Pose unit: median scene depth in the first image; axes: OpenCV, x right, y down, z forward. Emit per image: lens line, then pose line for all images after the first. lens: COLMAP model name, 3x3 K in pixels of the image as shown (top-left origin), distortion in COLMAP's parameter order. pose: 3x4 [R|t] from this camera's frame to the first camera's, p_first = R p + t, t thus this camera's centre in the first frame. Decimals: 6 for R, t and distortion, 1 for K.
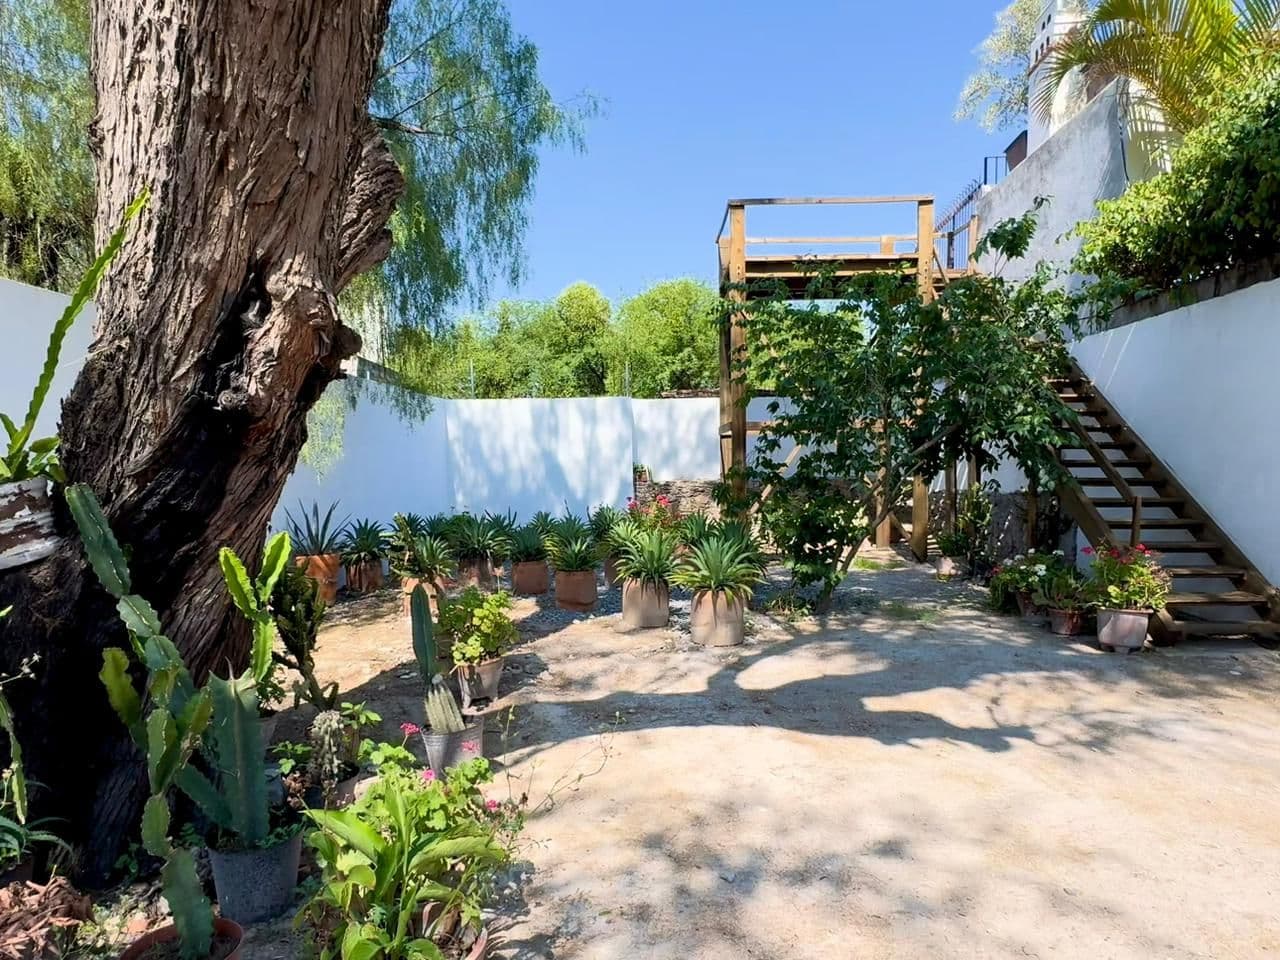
lens RADIAL K [[2463.5, 0, 640.3], [0, 2463.5, 607.2], [0, 0, 1]] dist [-0.015388, 0.092555]
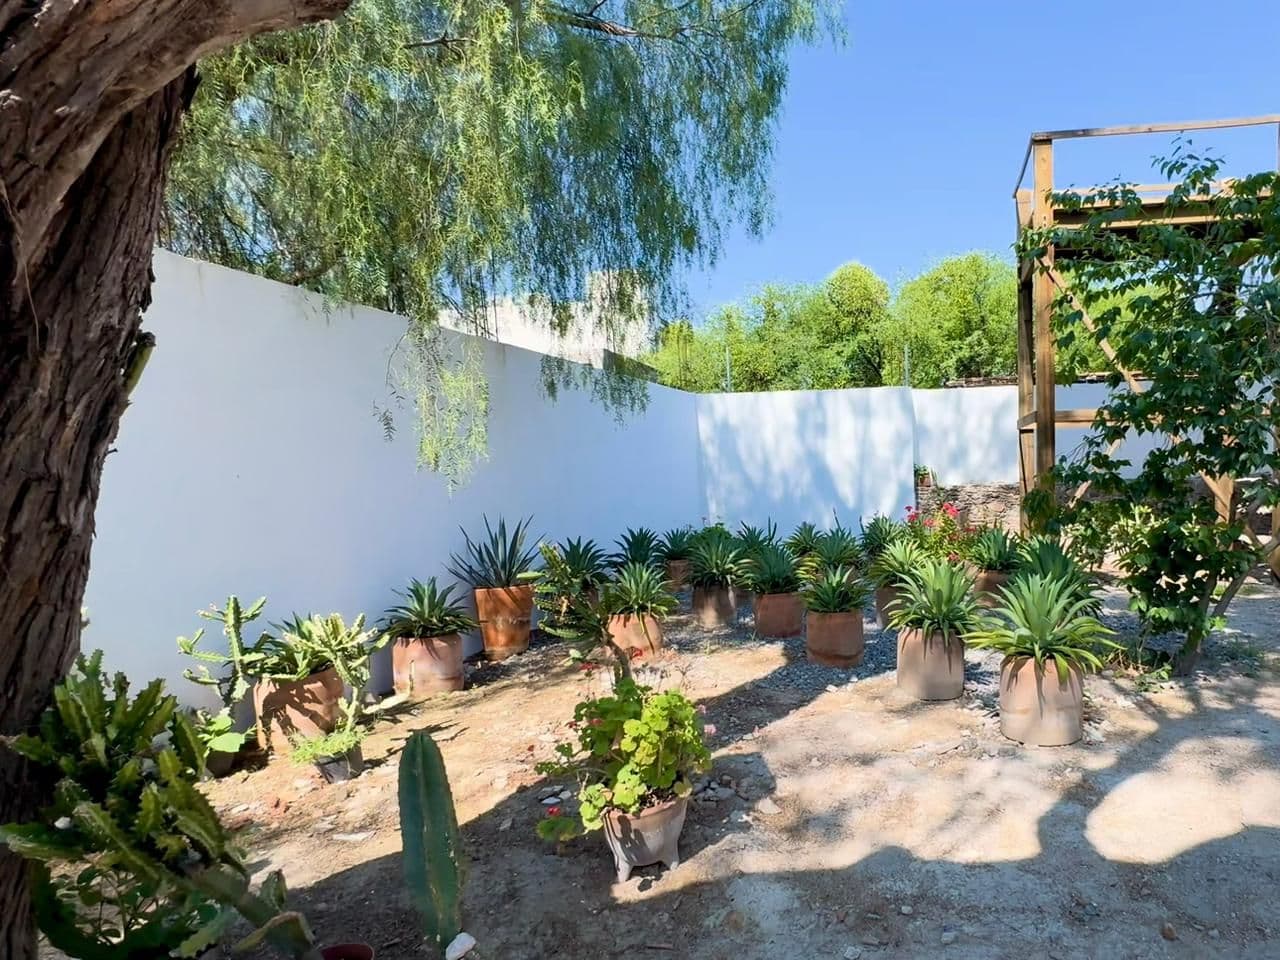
lens RADIAL K [[2463.5, 0, 640.3], [0, 2463.5, 607.2], [0, 0, 1]] dist [-0.015388, 0.092555]
pose [[0.993420, -0.004750, -0.114427, 0.000451], [0.004538, 0.999987, -0.002112, -0.015278], [0.114436, 0.001579, 0.993429, 0.278535]]
